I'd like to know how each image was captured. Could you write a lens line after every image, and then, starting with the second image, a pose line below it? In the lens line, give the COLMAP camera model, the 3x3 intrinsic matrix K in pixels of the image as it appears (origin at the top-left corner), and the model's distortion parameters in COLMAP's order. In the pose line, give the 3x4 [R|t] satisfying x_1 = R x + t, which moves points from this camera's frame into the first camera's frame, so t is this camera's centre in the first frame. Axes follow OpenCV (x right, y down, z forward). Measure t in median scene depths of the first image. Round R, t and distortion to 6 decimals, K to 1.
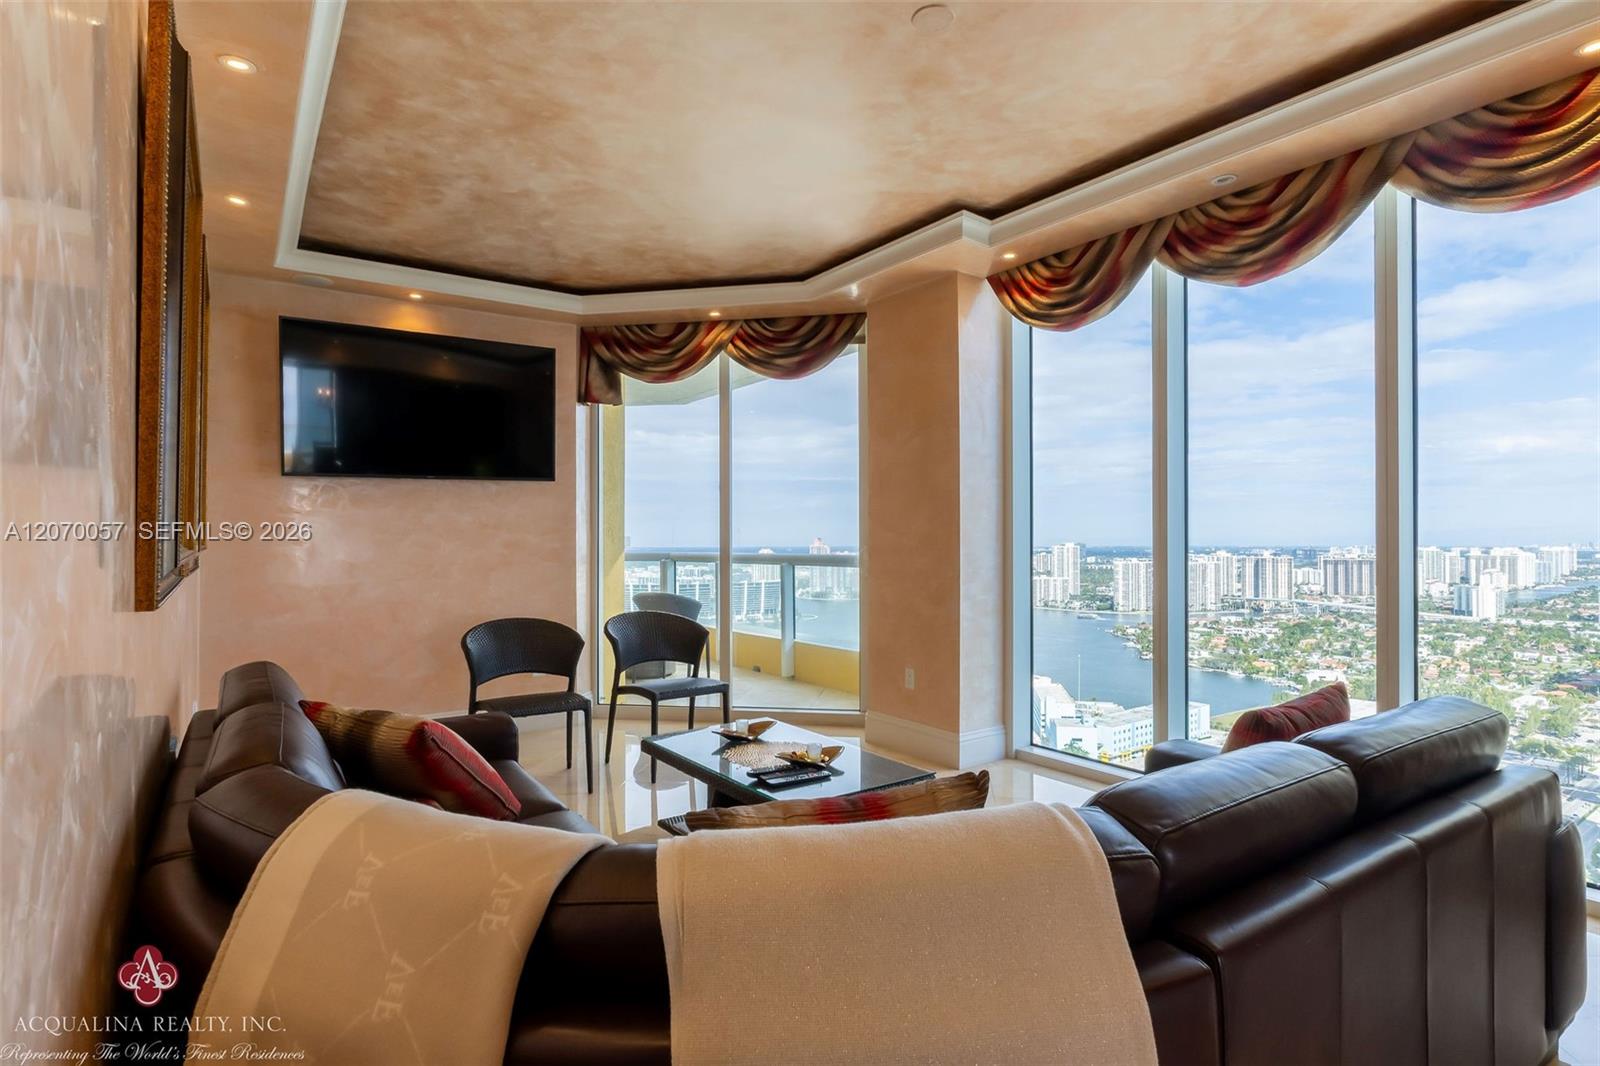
lens RADIAL K [[810.2, 0, 805.7], [0, 810.2, 536.5], [0, 0, 1]] dist [0.000492, 0.000598]
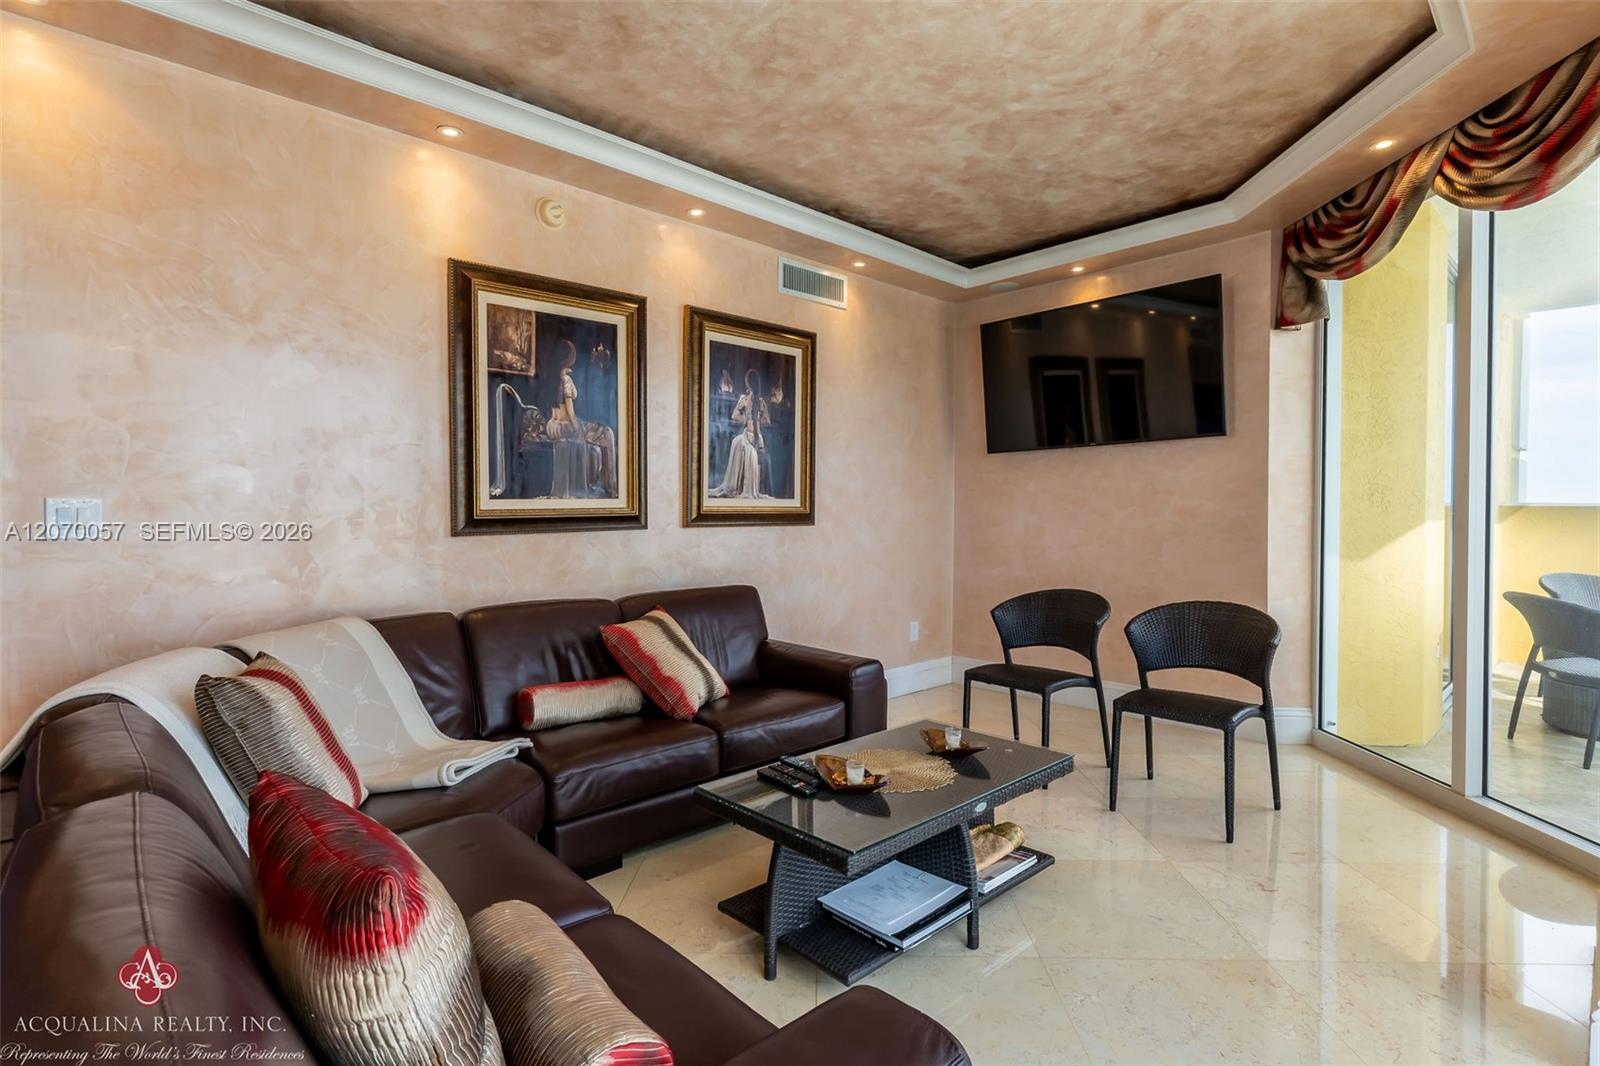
lens RADIAL K [[801.7, 0, 802.4], [0, 801.7, 525.7], [0, 0, 1]] dist [-0.000138, 0.001857]
pose [[0.140202, 0.024263, -0.989826, 0.467223], [0.004181, 0.999676, 0.025097, 0.000901], [0.990114, -0.007657, 0.140056, 0.495099]]
